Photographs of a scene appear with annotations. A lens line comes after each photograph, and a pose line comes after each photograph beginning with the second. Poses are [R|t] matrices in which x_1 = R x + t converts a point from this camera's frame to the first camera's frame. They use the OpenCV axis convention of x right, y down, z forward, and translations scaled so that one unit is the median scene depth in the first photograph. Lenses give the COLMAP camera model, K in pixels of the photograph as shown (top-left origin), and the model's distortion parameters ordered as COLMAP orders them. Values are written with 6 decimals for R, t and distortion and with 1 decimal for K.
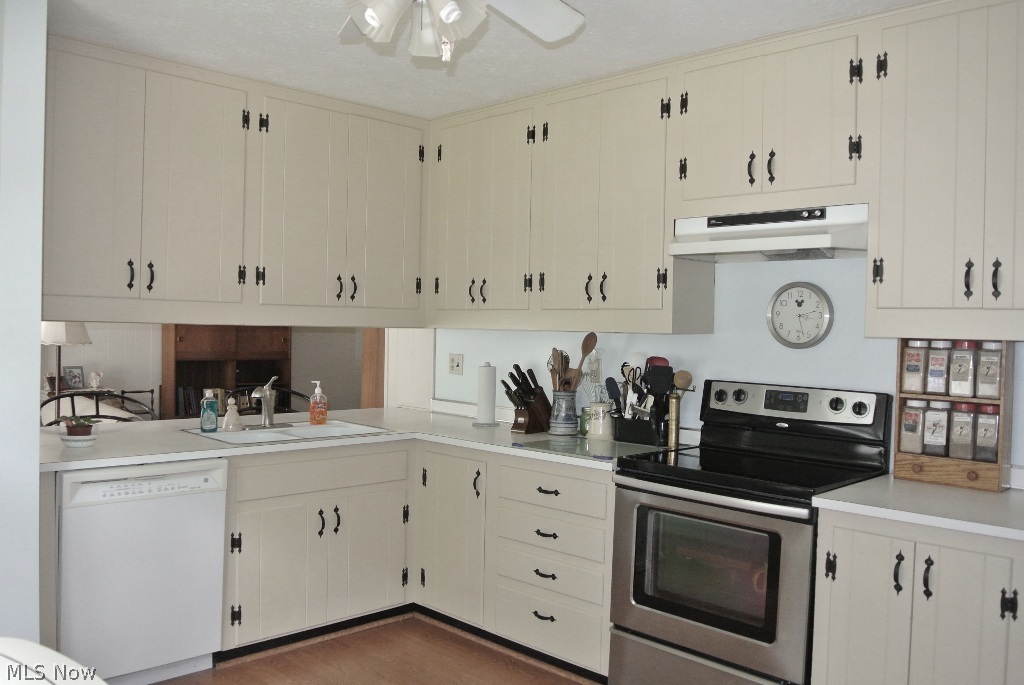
lens RADIAL K [[850.2, 0, 497.5], [0, 850.2, 343.5], [0, 0, 1]] dist [-0.066494, 0.004900]
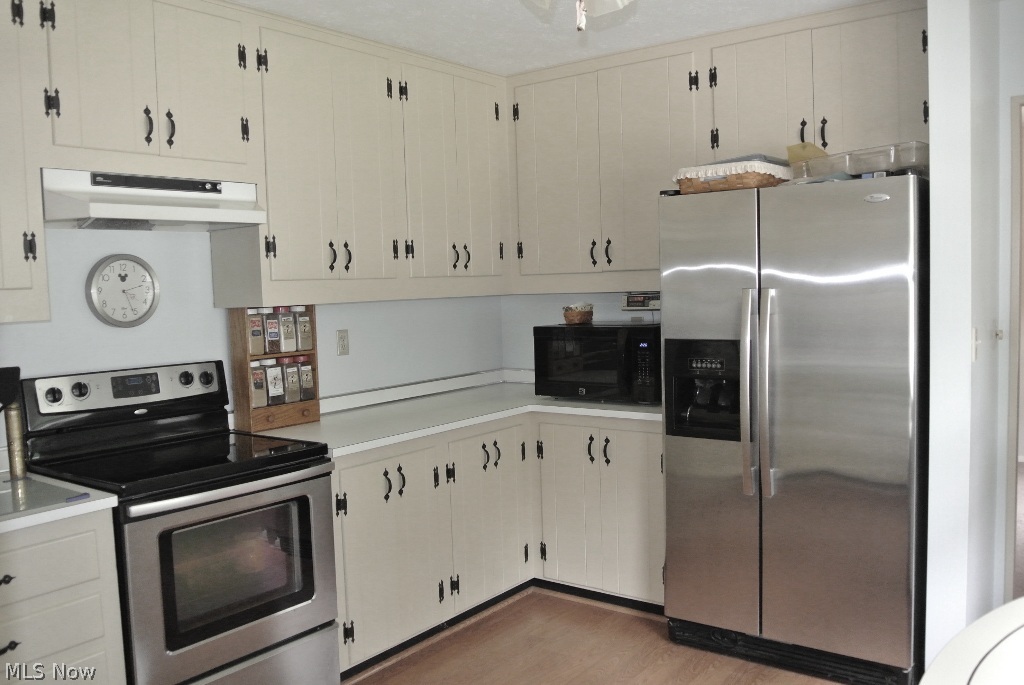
lens RADIAL K [[850.2, 0, 497.5], [0, 850.2, 343.5], [0, 0, 1]] dist [-0.066494, 0.004900]
pose [[-0.136479, -0.088807, 0.986654, -0.620856], [0.048864, 0.994158, 0.096242, -0.046366], [-0.989437, 0.061347, -0.131342, 0.754906]]
